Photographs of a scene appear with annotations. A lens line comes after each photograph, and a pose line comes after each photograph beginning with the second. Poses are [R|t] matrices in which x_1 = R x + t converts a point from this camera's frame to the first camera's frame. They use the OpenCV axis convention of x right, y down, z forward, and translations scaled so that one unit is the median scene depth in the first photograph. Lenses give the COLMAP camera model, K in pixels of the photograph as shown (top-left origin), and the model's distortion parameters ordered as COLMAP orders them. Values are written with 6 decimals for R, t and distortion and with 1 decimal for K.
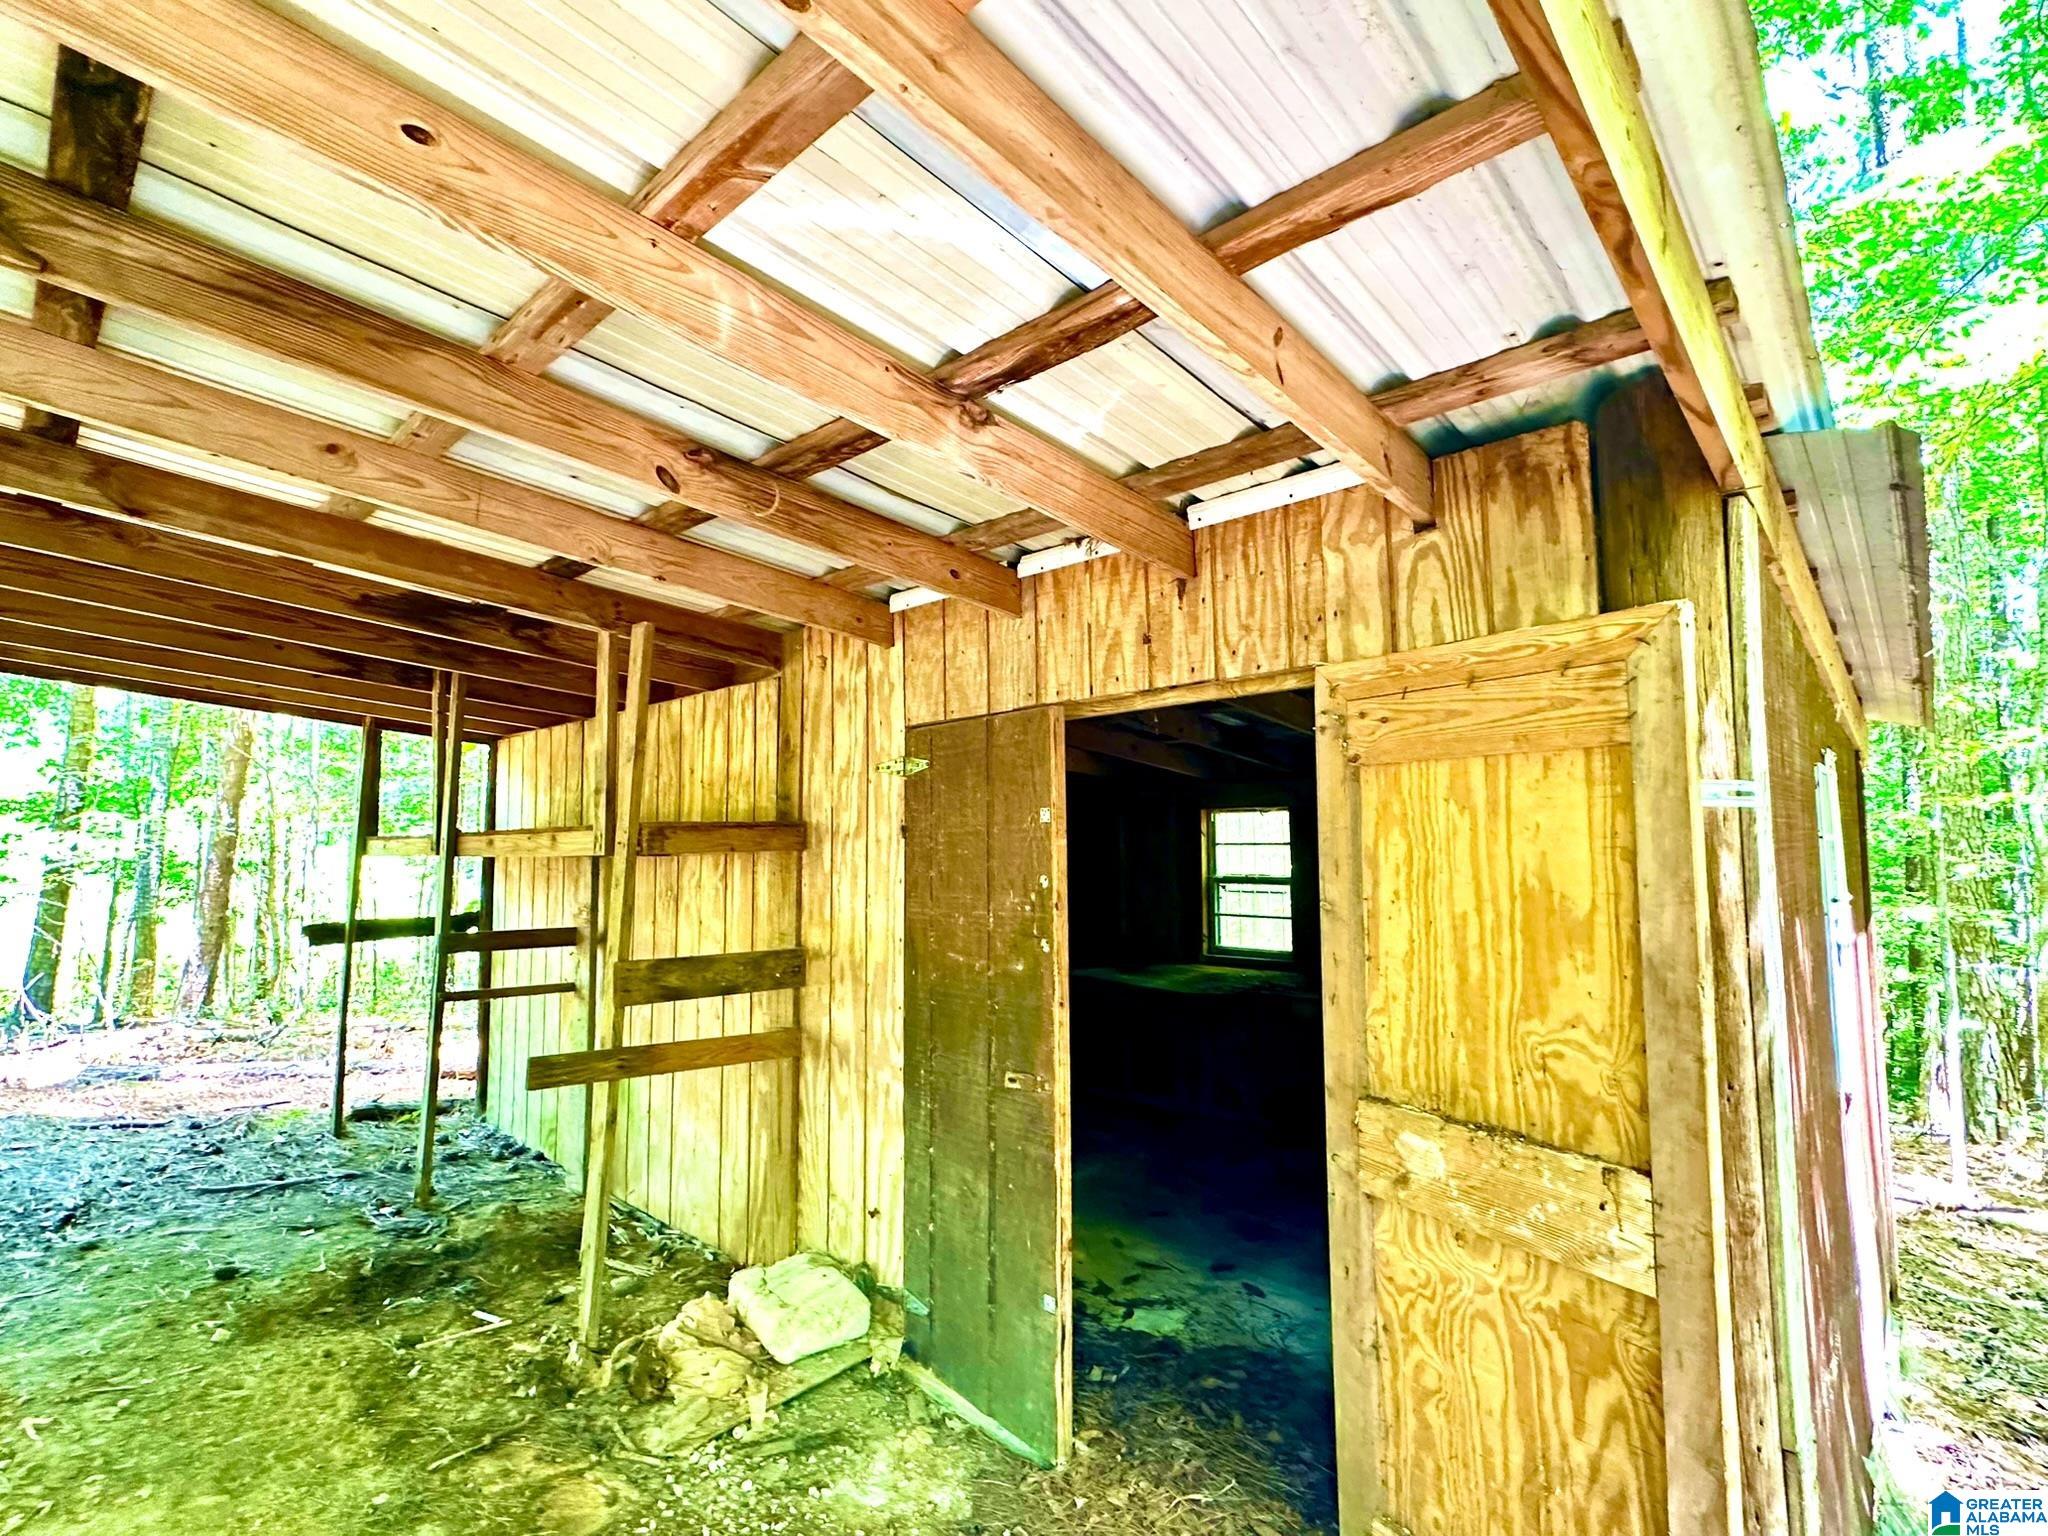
lens RADIAL K [[1004.2, 0, 1020.0], [0, 1004.2, 771.3], [0, 0, 1]] dist [0.000663, -0.001007]
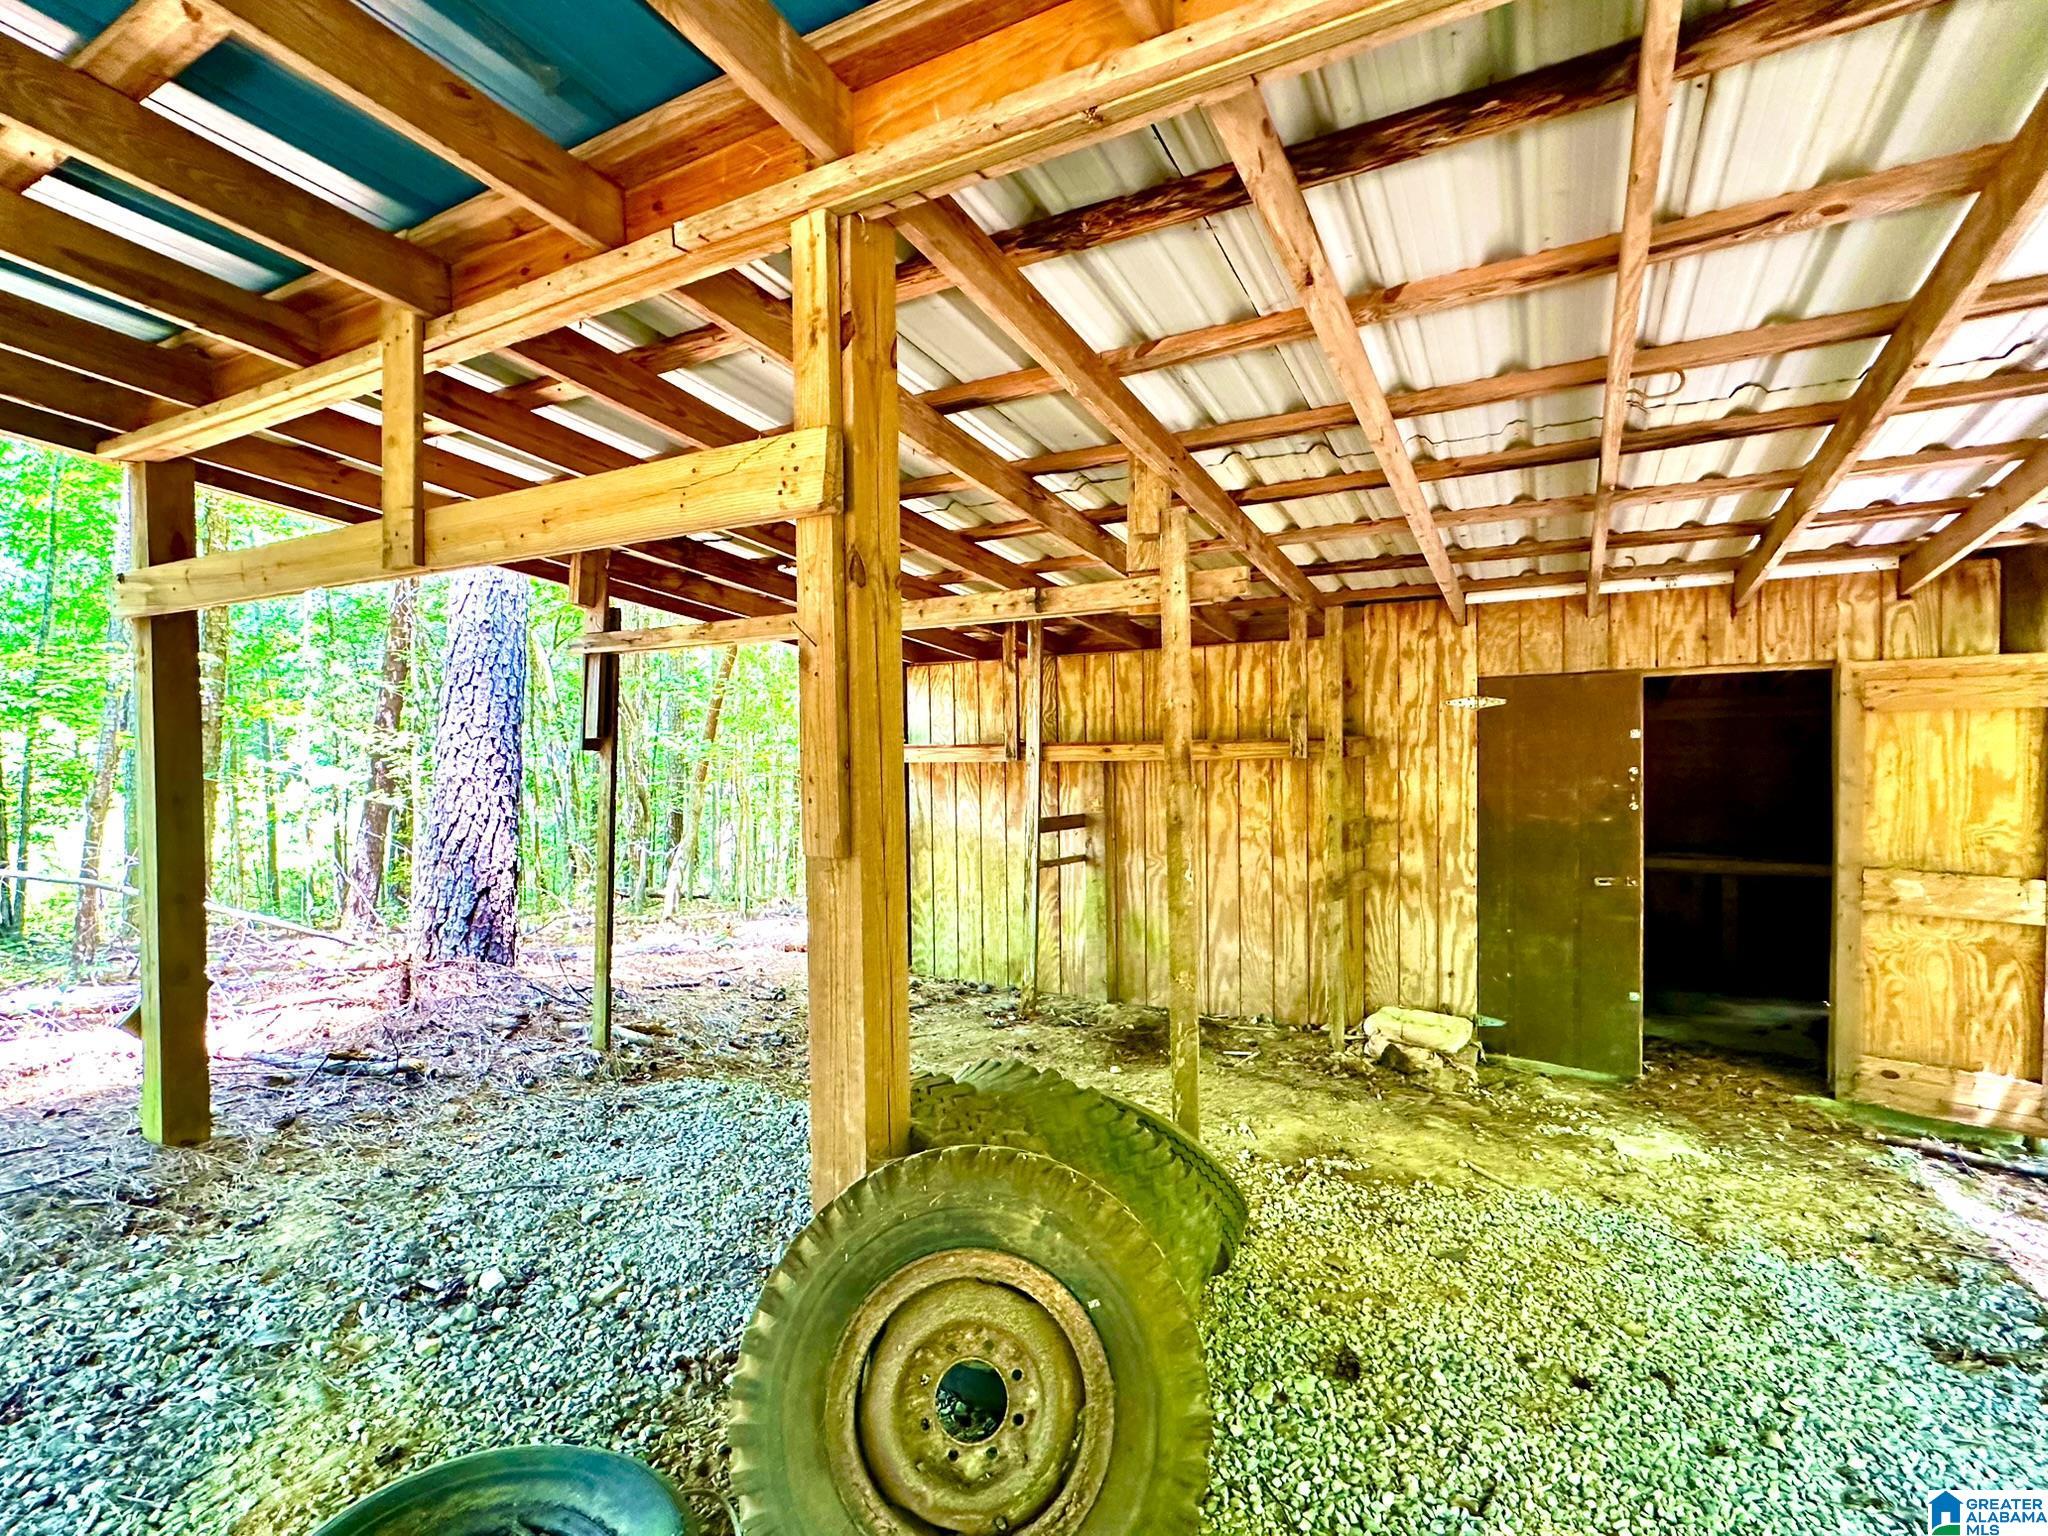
lens RADIAL K [[1004.2, 0, 1029.7], [0, 1004.2, 769.1], [0, 0, 1]] dist [0.000663, -0.001007]
pose [[0.969073, -0.007651, 0.246657, -1.389842], [-0.014504, 0.996025, 0.087880, -0.033444], [-0.246349, -0.088740, 0.965110, -0.442569]]
